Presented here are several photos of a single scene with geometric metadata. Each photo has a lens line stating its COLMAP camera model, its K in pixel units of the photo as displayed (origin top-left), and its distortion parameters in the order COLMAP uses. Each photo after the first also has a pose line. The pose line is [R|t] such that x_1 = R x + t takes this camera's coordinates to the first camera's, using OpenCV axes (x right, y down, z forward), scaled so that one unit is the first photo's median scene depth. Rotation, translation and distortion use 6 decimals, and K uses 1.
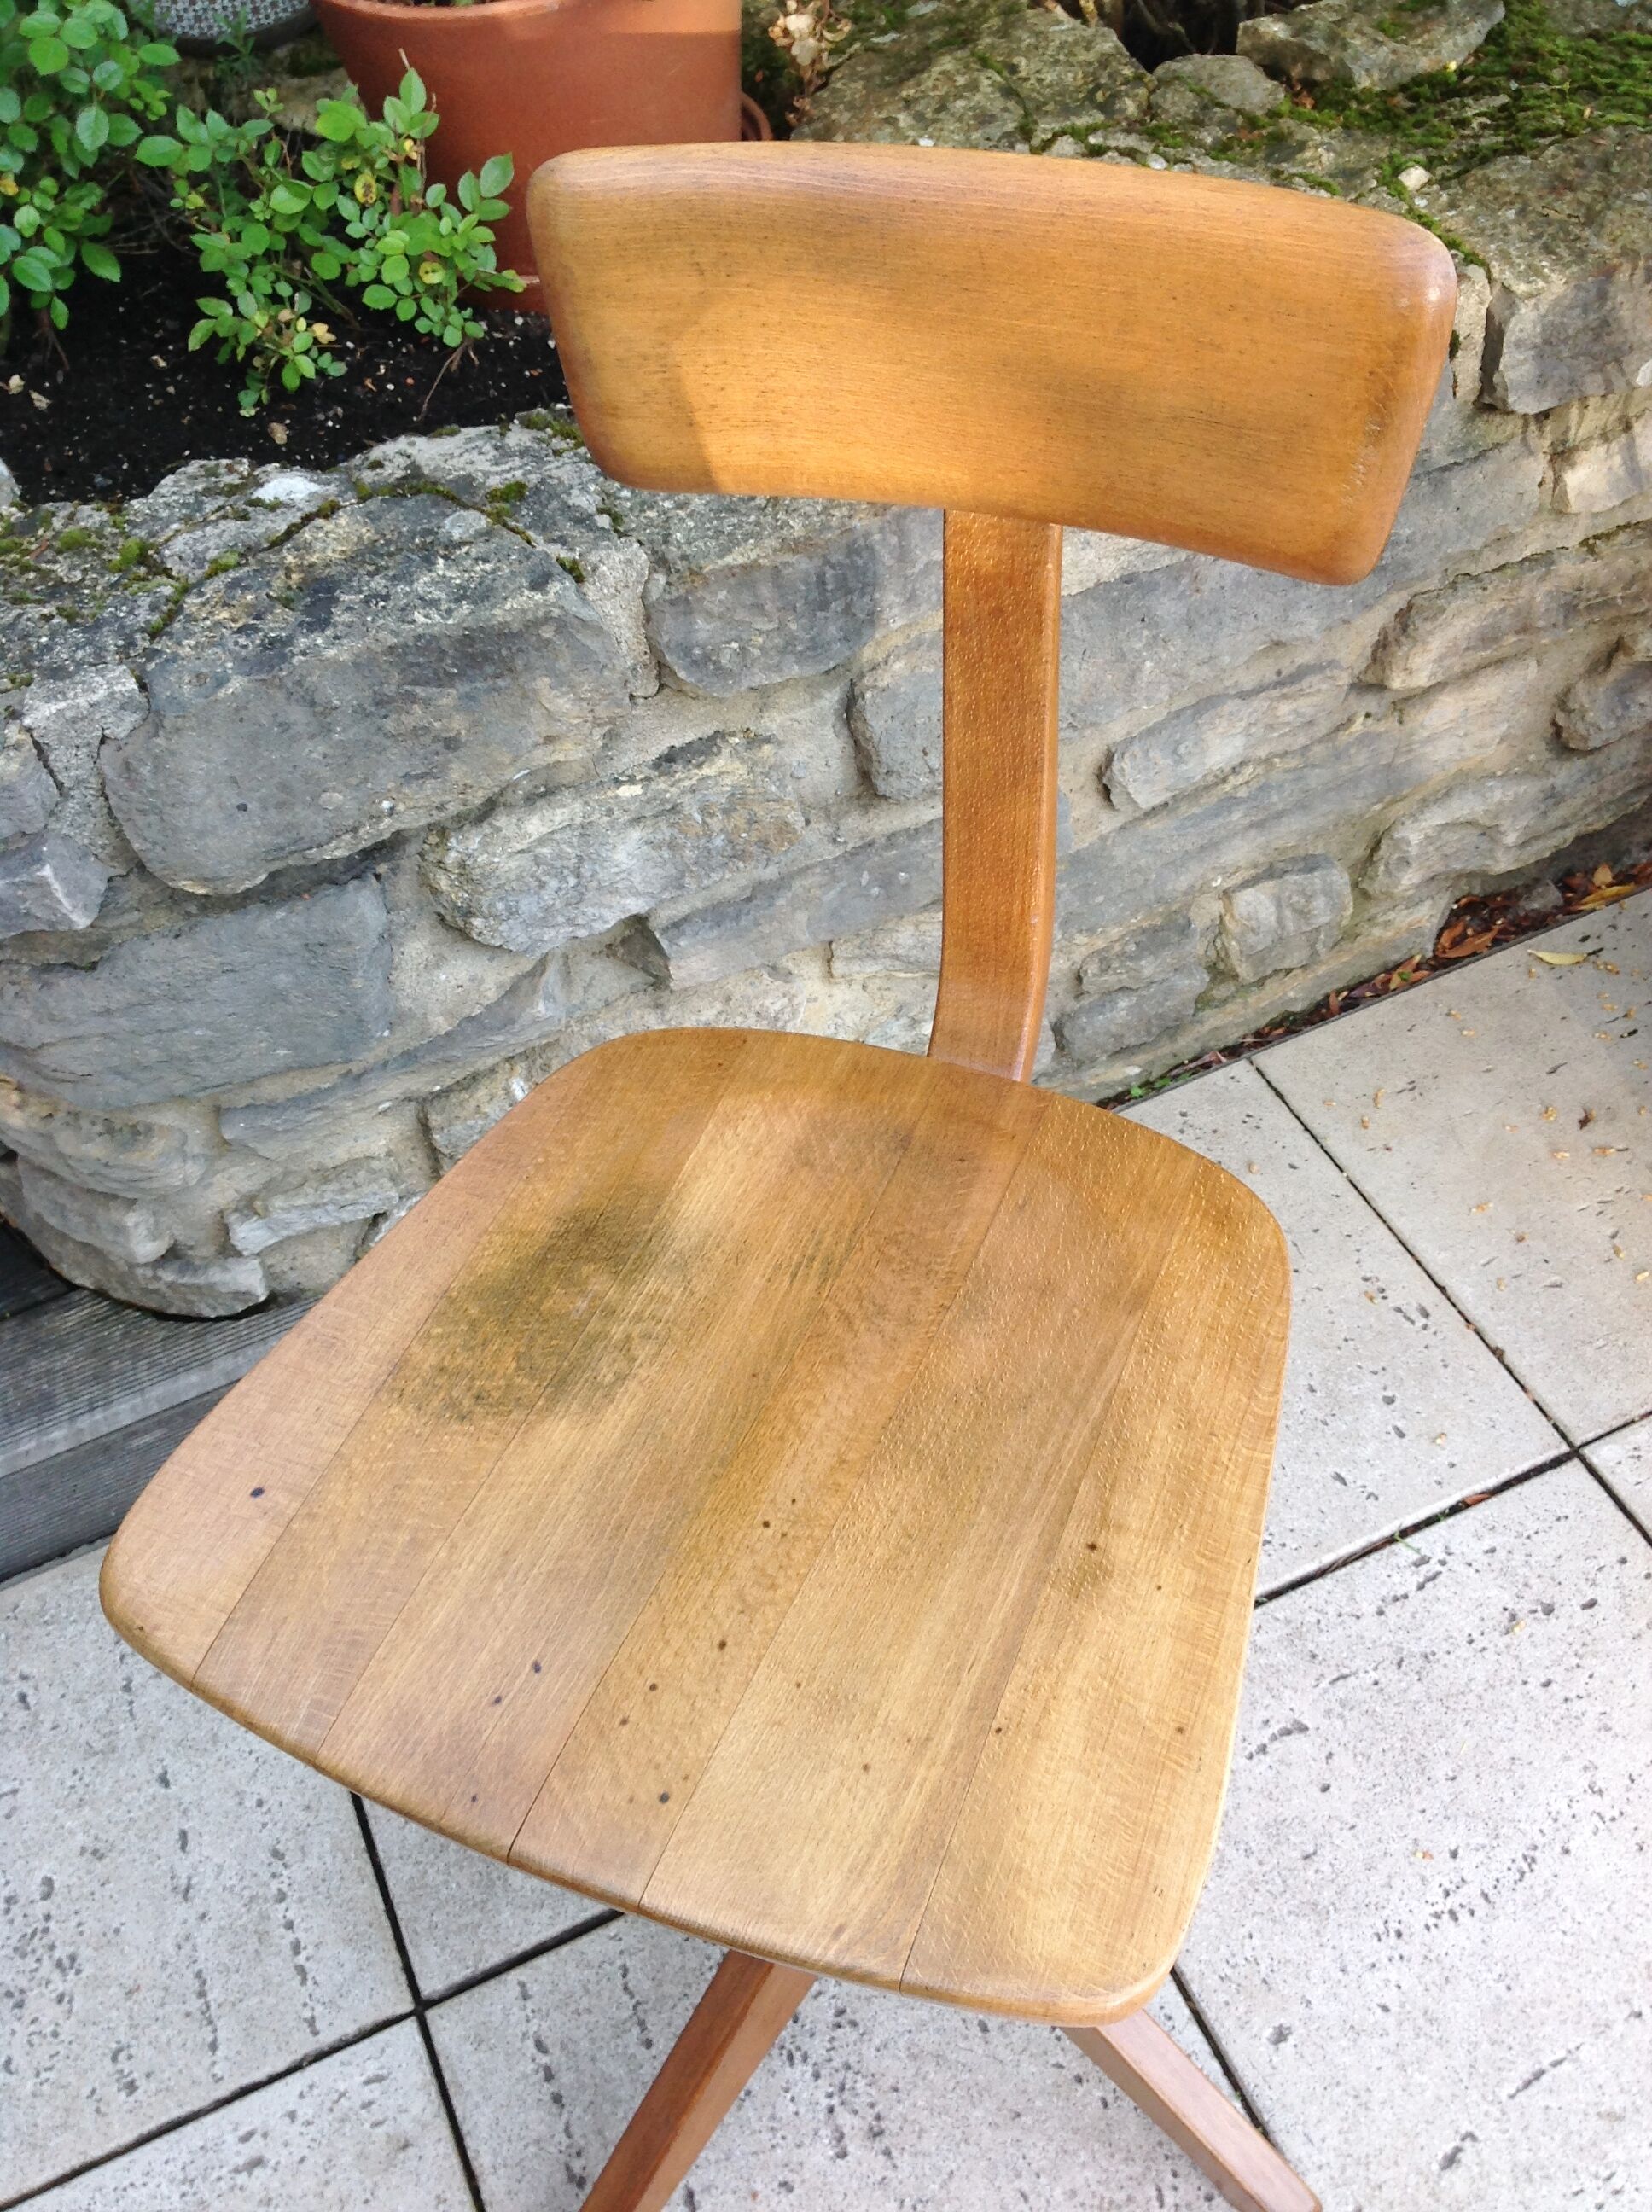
lens RADIAL K [[2120.6, 0, 834.4], [0, 2120.6, 1092.6], [0, 0, 1]] dist [0.101335, -0.222186]
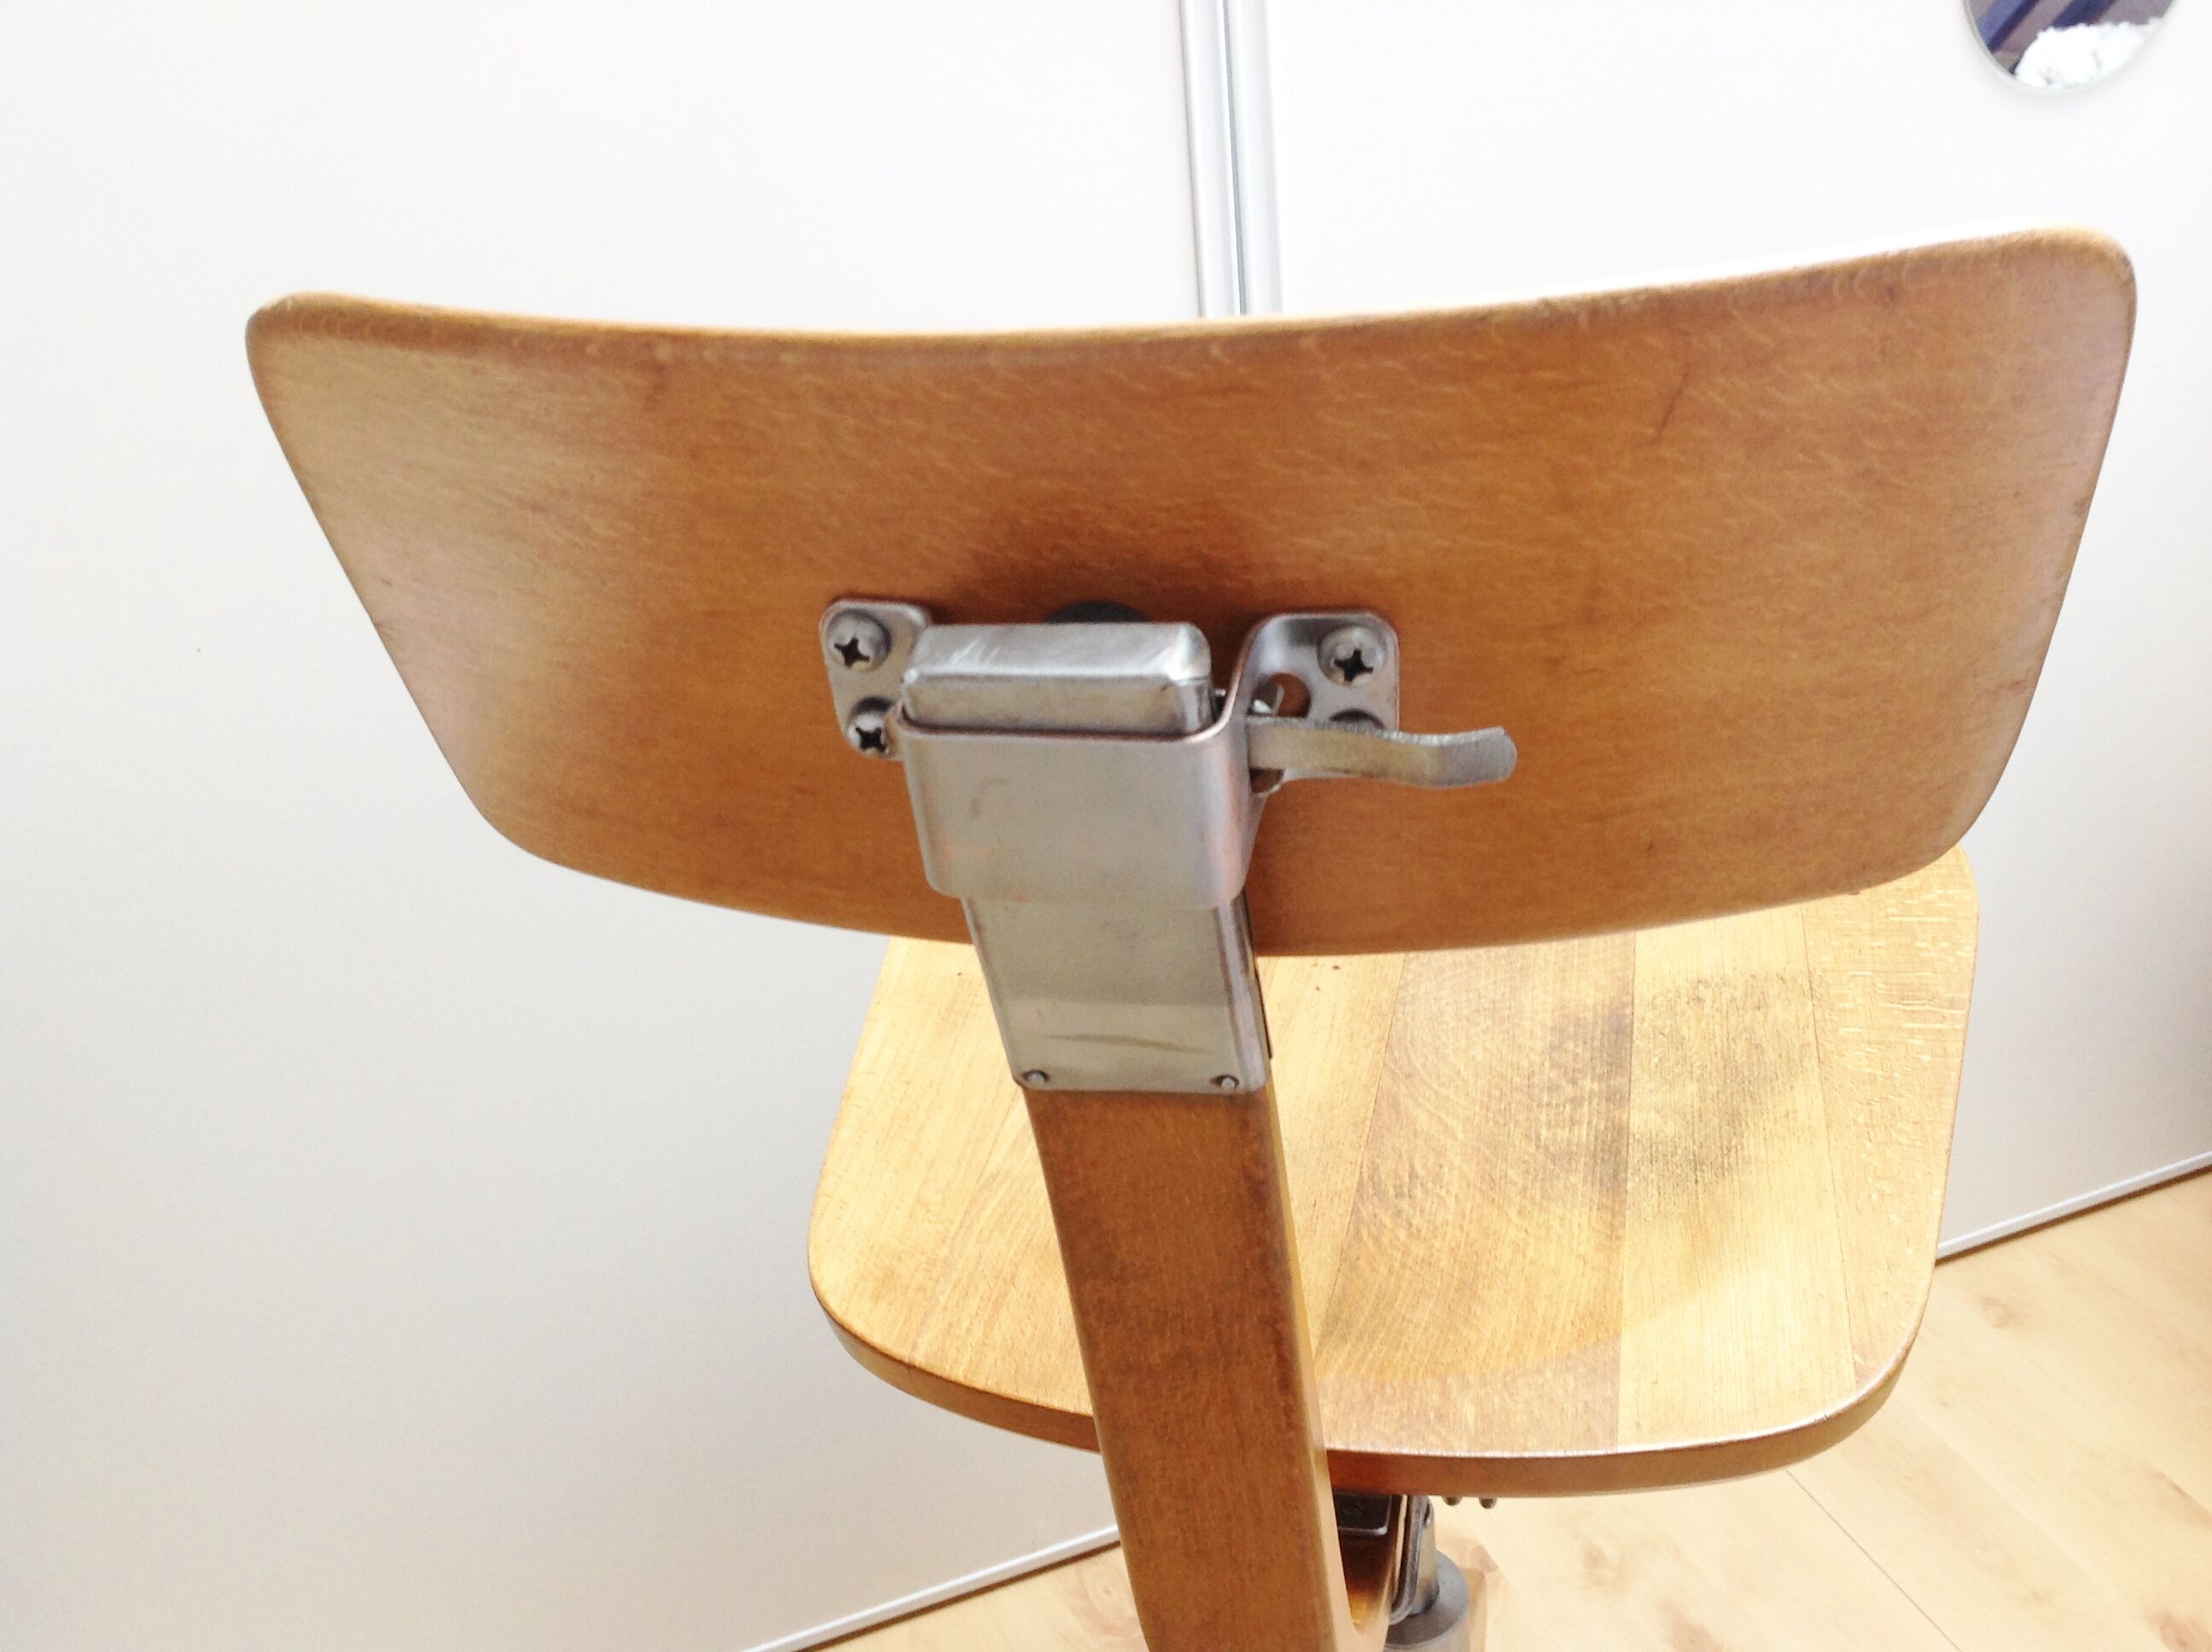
lens RADIAL K [[2081.5, 0, 1112.9], [0, 2081.5, 820.3], [0, 0, 1]] dist [0.130307, -0.237698]
pose [[-0.963033, 0.261790, -0.063506, 0.073938], [-0.000931, 0.232511, 0.972593, -0.501829], [0.269381, 0.936699, -0.223672, 0.715896]]
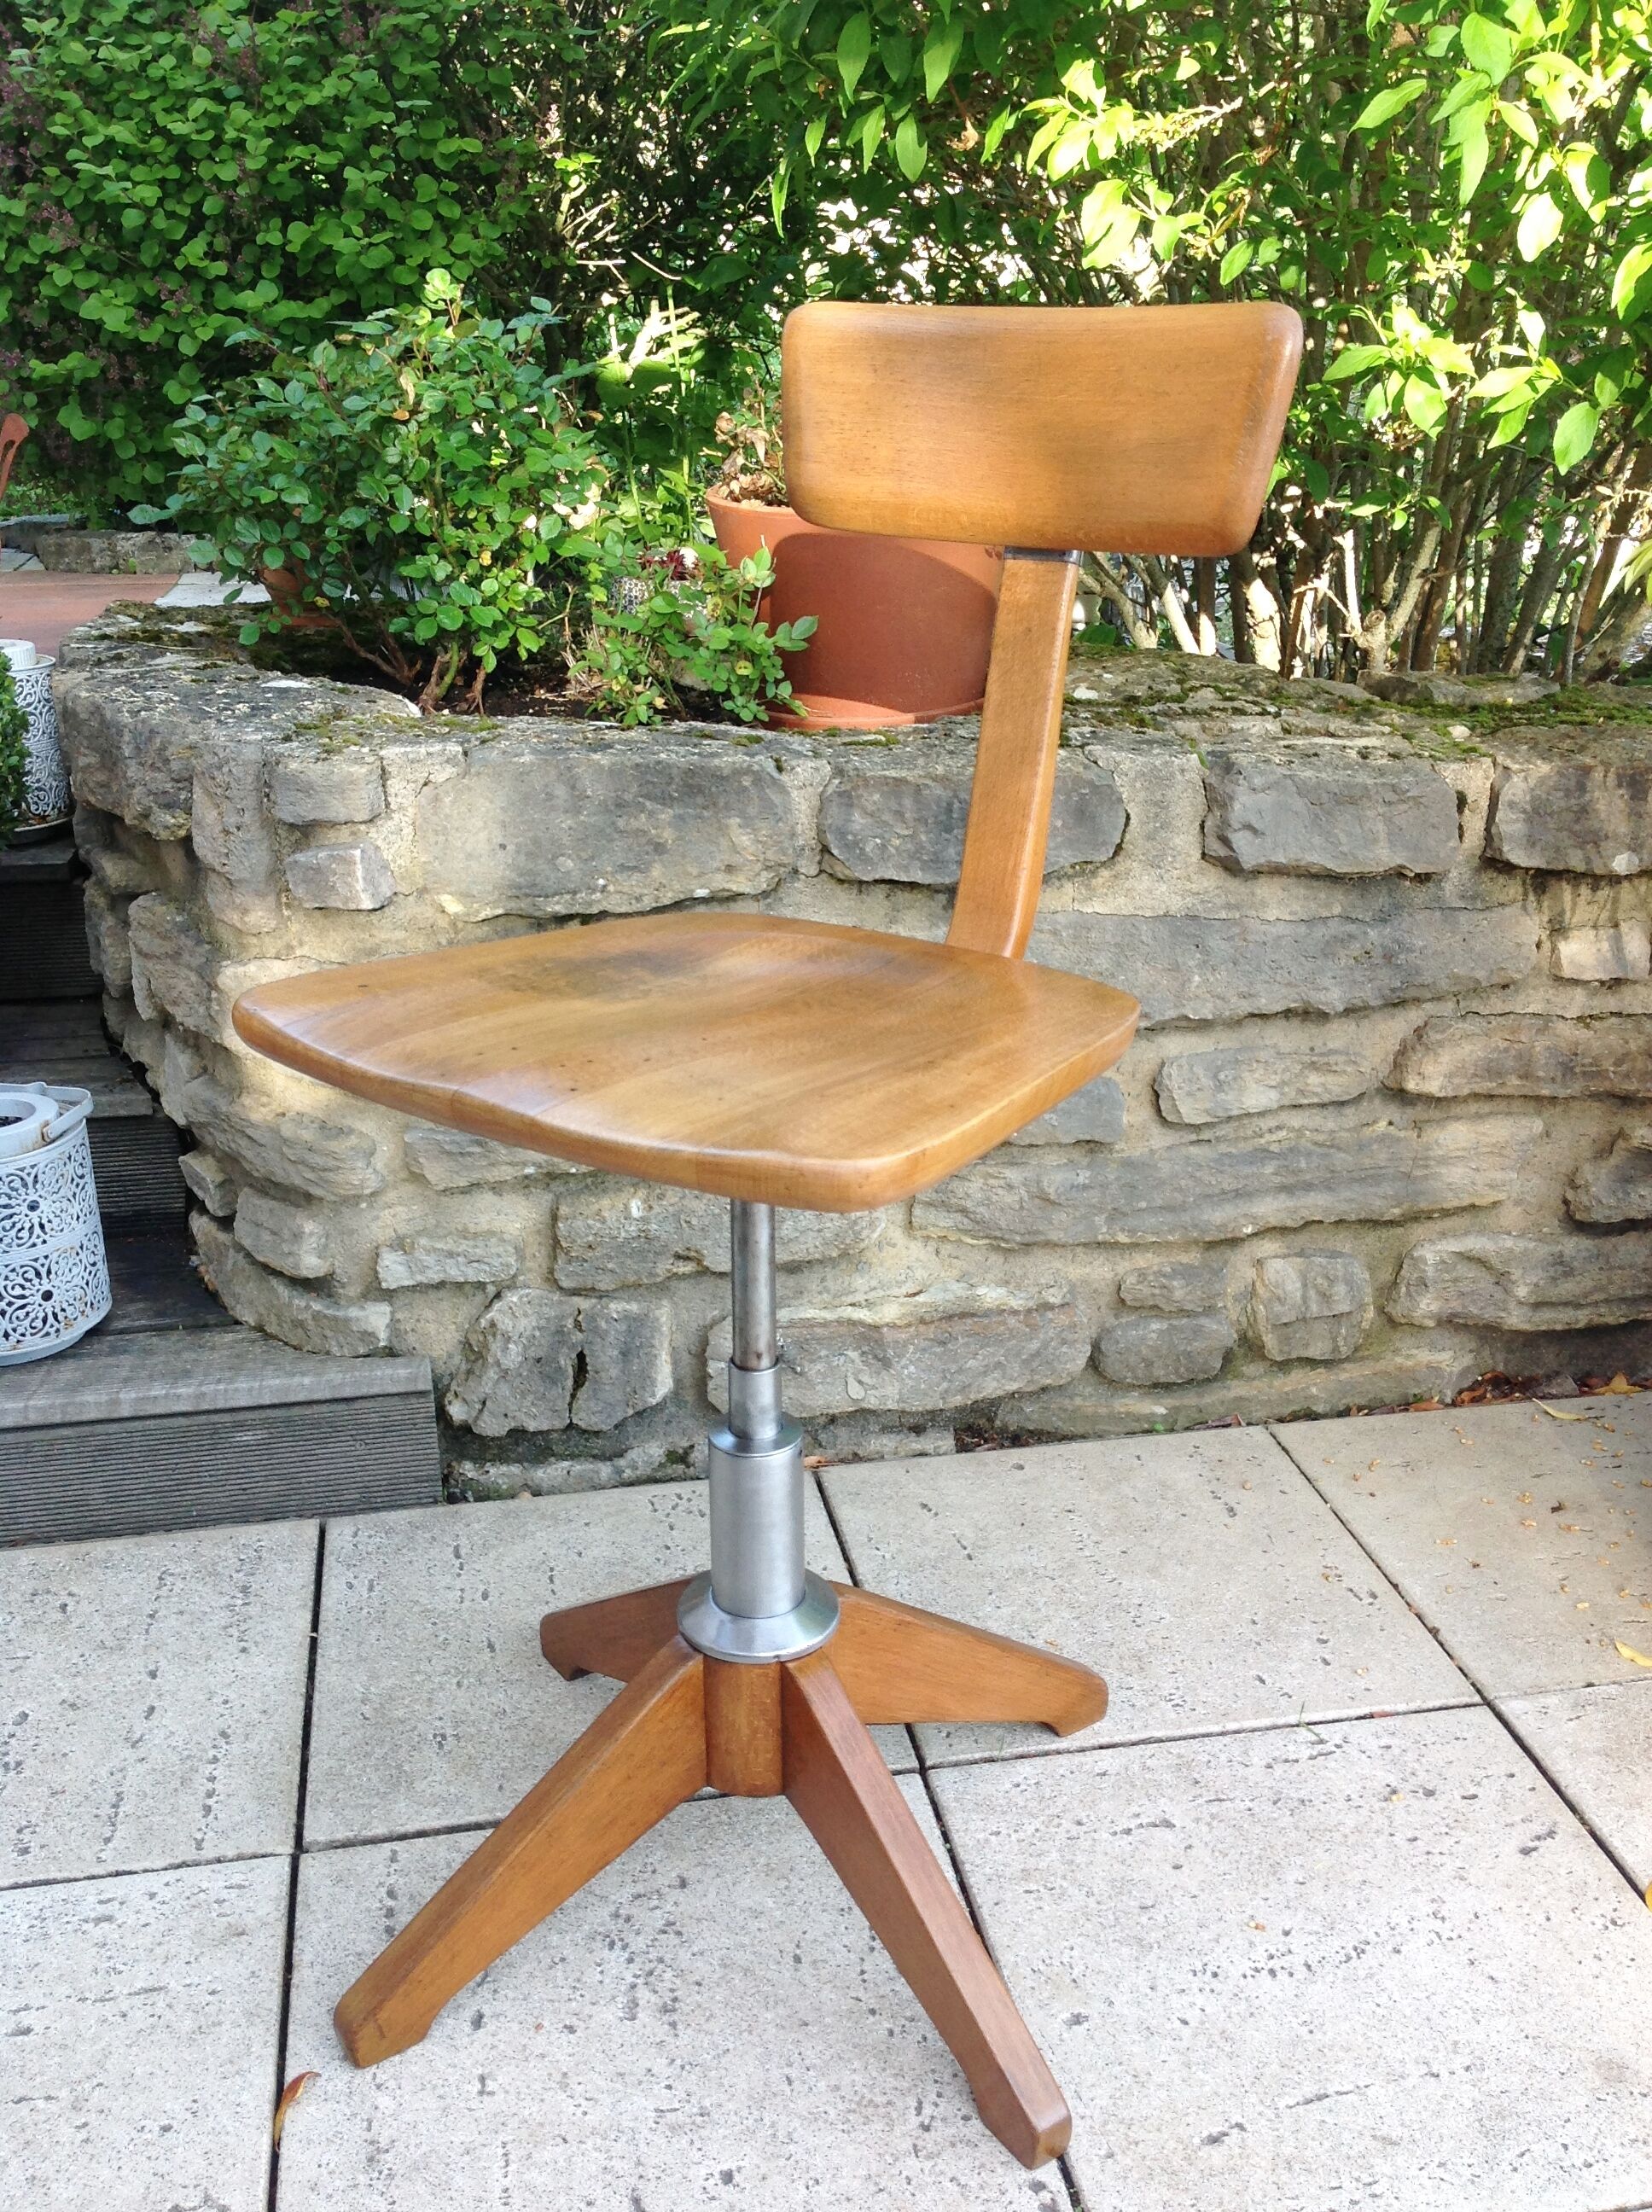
lens RADIAL K [[2081.5, 0, 824.7], [0, 2081.5, 1078.6], [0, 0, 1]] dist [0.130307, -0.237698]
pose [[0.966199, 0.183005, -0.181573, 0.180782], [-0.247558, 0.855172, -0.455407, 0.508540], [0.071935, 0.484964, 0.871571, -0.088816]]
